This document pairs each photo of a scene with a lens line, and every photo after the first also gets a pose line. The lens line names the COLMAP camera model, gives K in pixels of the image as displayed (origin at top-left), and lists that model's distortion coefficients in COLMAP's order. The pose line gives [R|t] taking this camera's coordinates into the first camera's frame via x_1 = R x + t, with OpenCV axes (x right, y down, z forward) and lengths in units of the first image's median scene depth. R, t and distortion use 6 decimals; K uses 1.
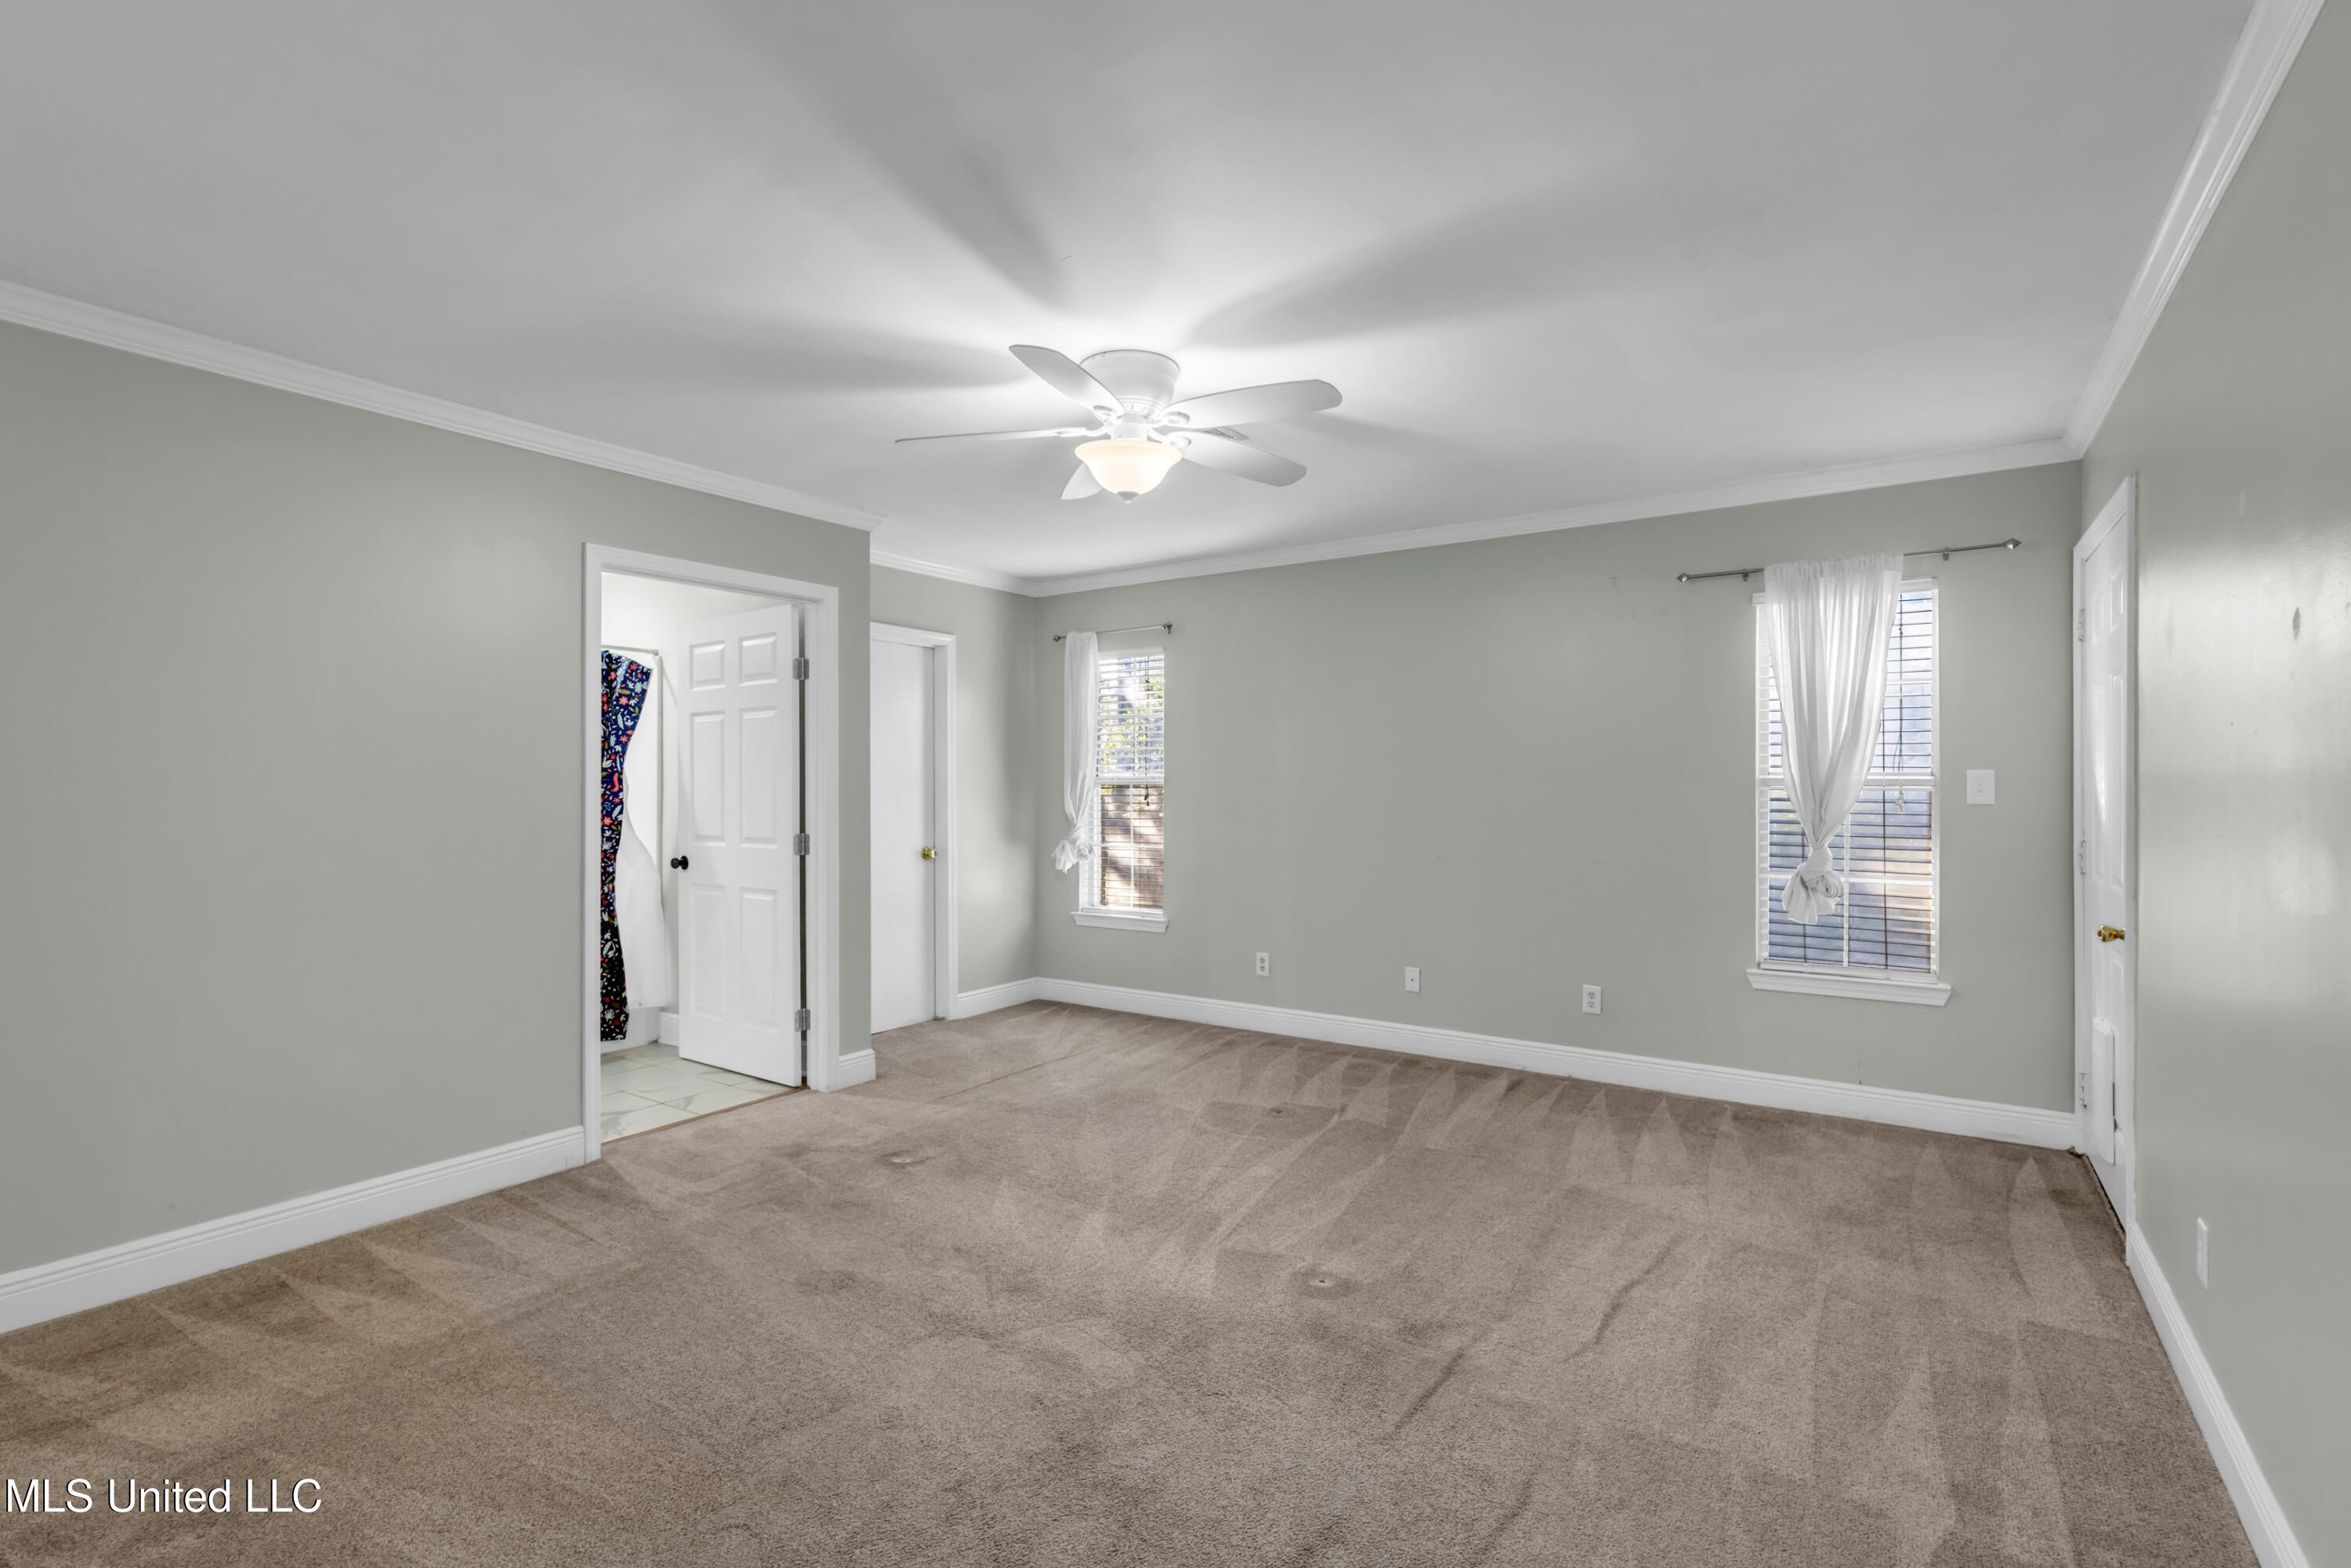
lens RADIAL K [[1077.6, 0, 1182.1], [0, 1077.6, 787.5], [0, 0, 1]] dist [0.000966, -0.000241]
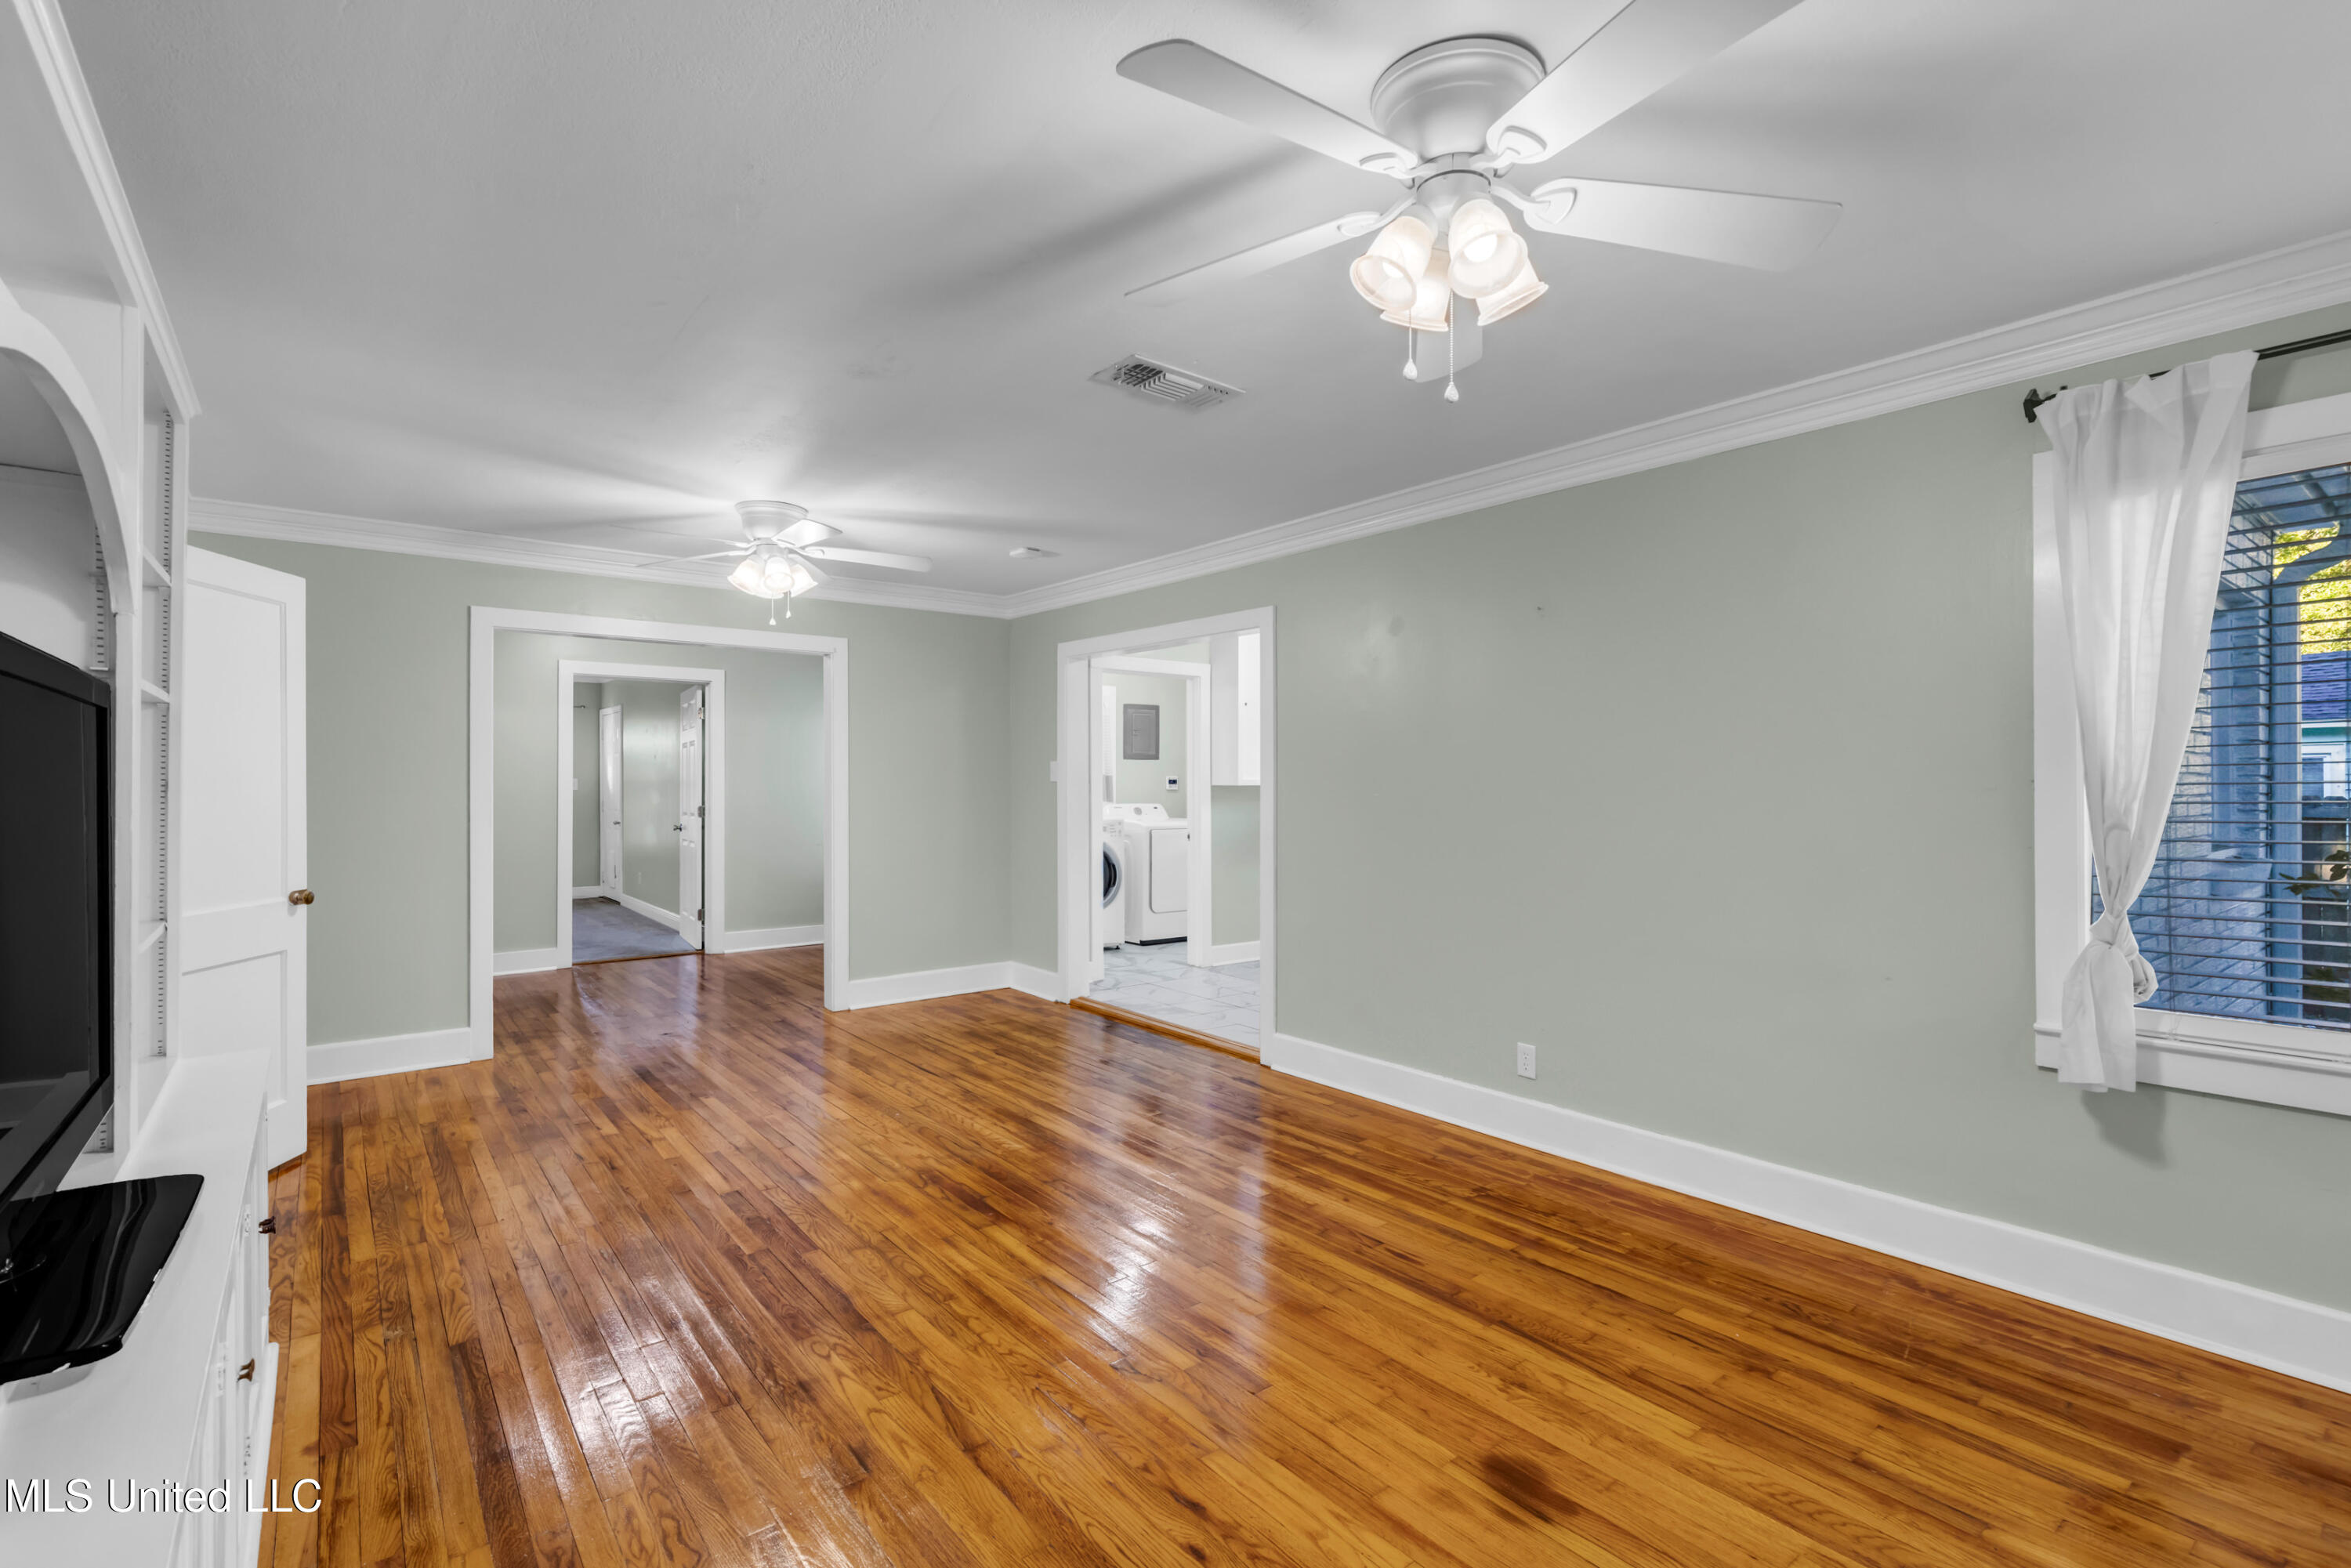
lens RADIAL K [[1056.3, 0, 1184.1], [0, 1056.3, 773.2], [0, 0, 1]] dist [0.002657, -0.000538]
pose [[0.301396, 0.008007, 0.953465, -1.423702], [0.004760, 0.999940, -0.009902, 0.003994], [-0.953487, 0.007523, 0.301340, -1.393135]]
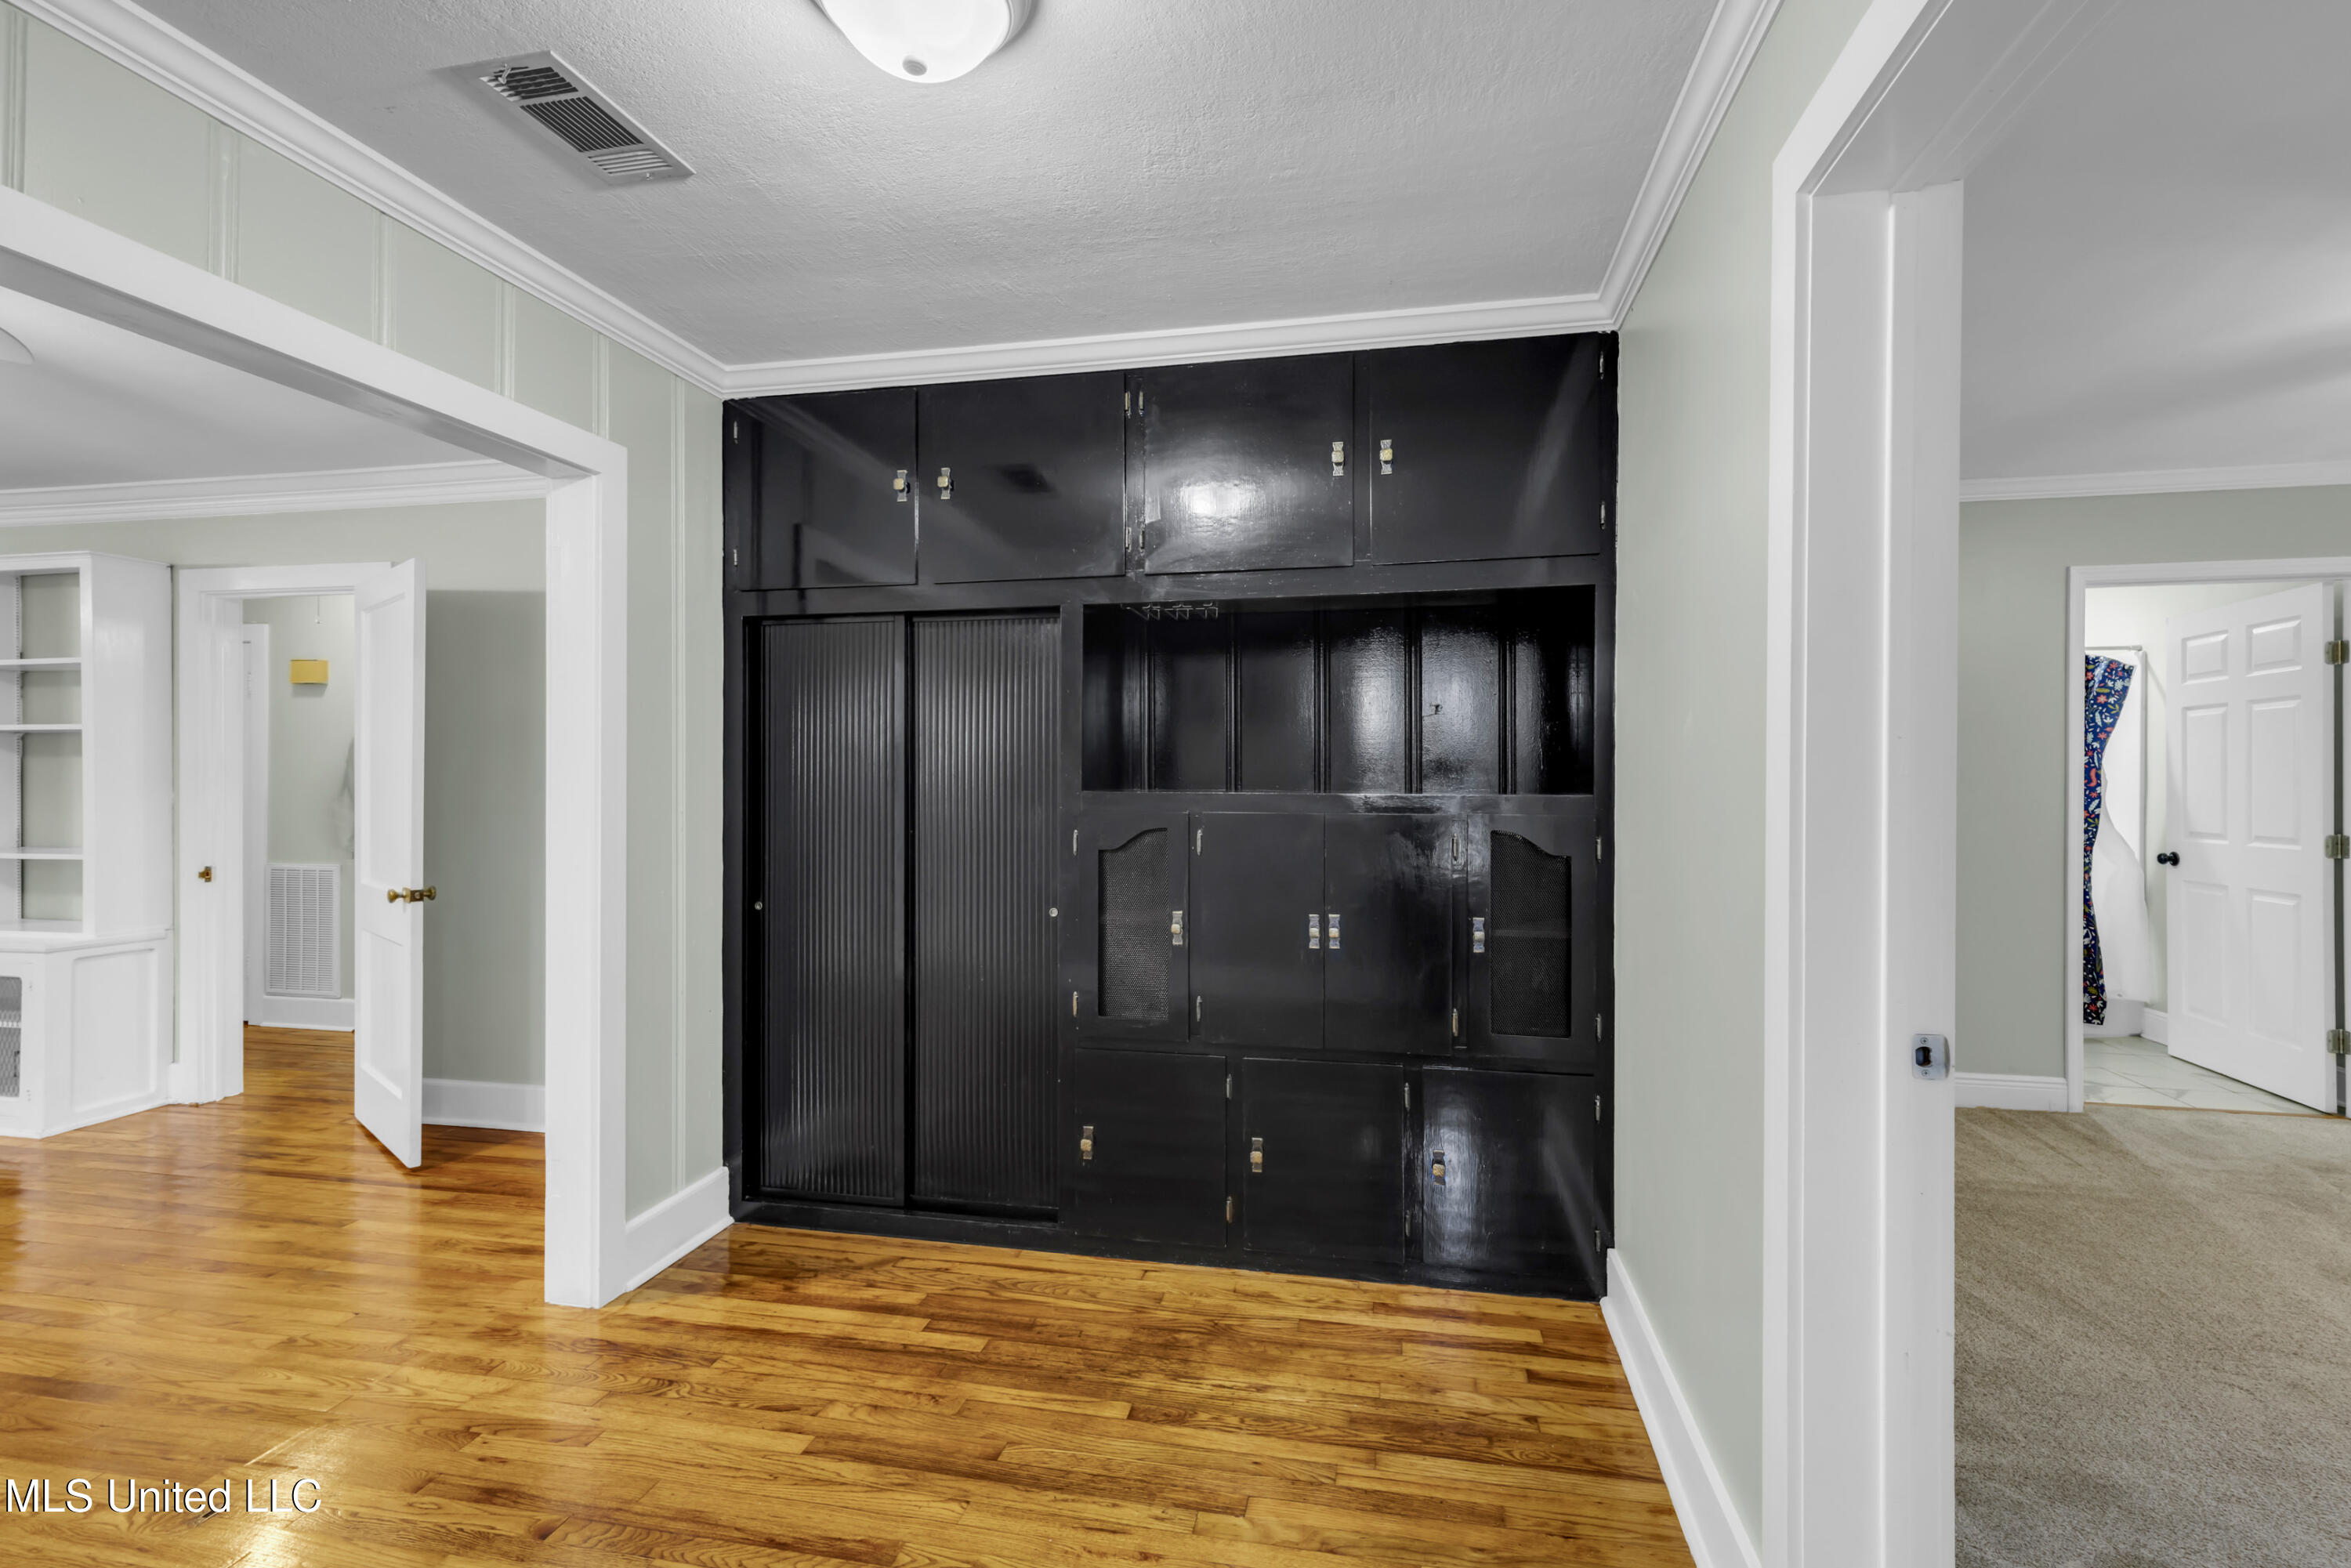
lens RADIAL K [[1056.3, 0, 1184.1], [0, 1056.3, 773.2], [0, 0, 1]] dist [0.002657, -0.000538]
pose [[0.381630, -0.001280, -0.924314, 0.108106], [-0.006247, 0.999973, -0.003965, 0.000901], [0.924294, 0.007287, 0.381612, -0.255807]]
